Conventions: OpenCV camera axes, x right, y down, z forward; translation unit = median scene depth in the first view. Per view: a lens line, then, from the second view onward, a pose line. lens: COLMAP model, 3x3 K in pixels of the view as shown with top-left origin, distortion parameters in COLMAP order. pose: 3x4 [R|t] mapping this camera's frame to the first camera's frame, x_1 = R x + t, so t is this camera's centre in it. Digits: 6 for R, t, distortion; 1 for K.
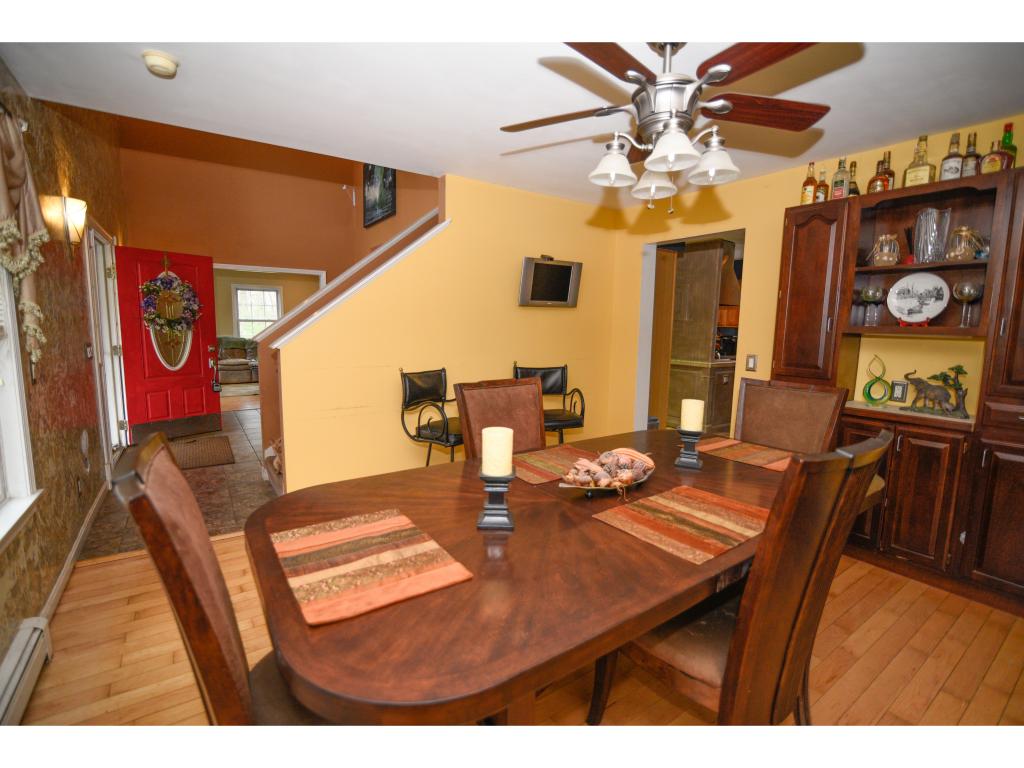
lens RADIAL K [[469.4, 0, 511.4], [0, 469.4, 379.7], [0, 0, 1]] dist [-0.022062, 0.001344]
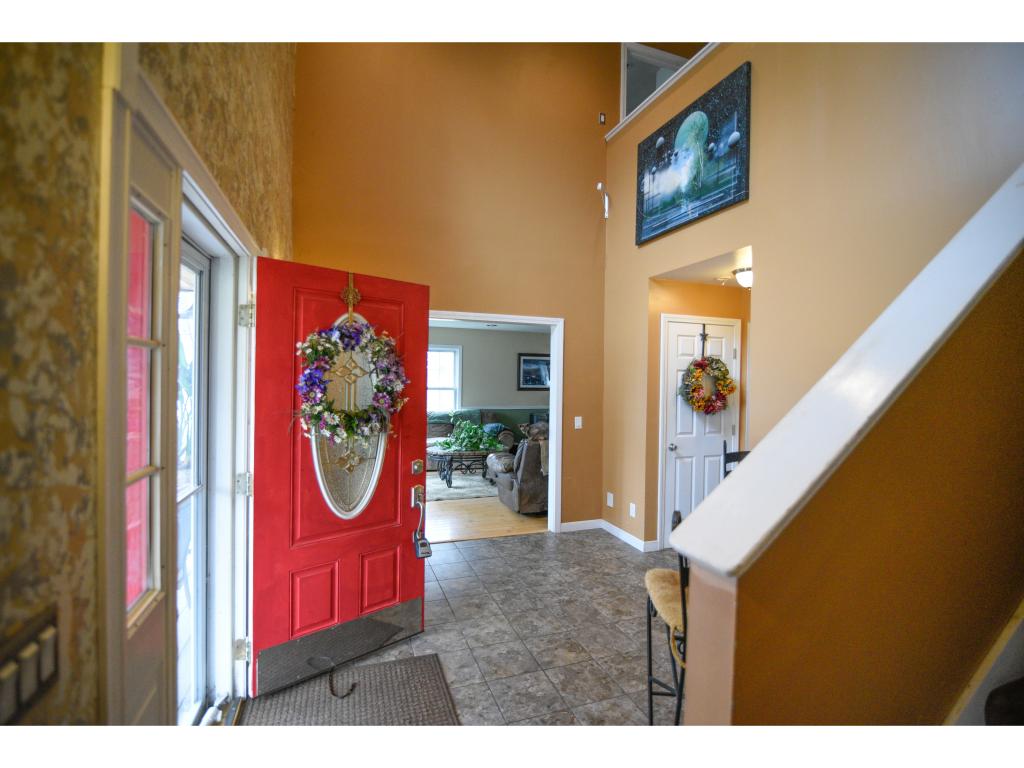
lens RADIAL K [[469.4, 0, 511.6], [0, 469.4, 380.5], [0, 0, 1]] dist [-0.022062, 0.001344]
pose [[0.970473, 0.003805, -0.241180, -0.472224], [-0.031695, 0.993218, -0.111867, -0.117005], [0.239119, 0.116208, 0.964011, 0.589737]]
